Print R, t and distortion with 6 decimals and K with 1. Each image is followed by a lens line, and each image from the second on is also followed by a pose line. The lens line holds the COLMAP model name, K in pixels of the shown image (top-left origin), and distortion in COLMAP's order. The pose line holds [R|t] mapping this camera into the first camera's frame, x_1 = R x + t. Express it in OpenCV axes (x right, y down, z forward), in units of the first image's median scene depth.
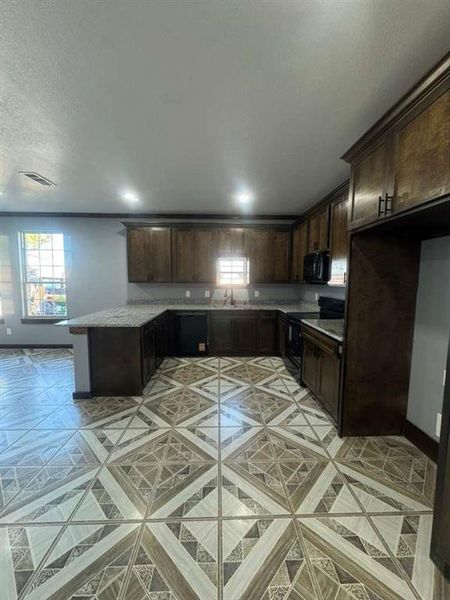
lens RADIAL K [[238.1, 0, 221.6], [0, 238.1, 303.0], [0, 0, 1]] dist [-0.002354, -0.000437]
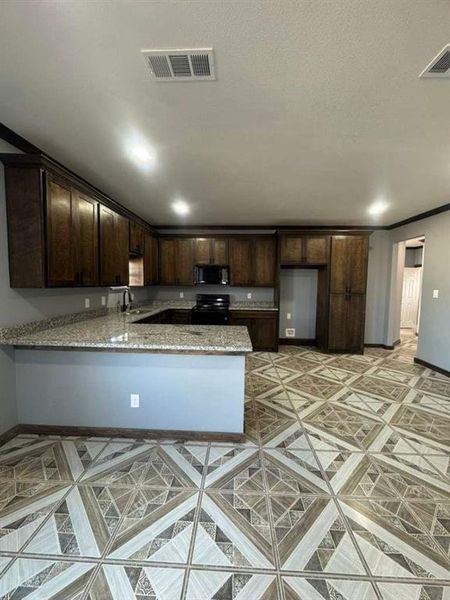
lens RADIAL K [[238.1, 0, 220.4], [0, 238.1, 300.7], [0, 0, 1]] dist [-0.002354, -0.000437]
pose [[0.996931, 0.017987, -0.076189, 0.119152], [-0.019541, 0.999615, -0.019695, -0.014731], [0.075806, 0.021123, 0.996899, 0.119095]]
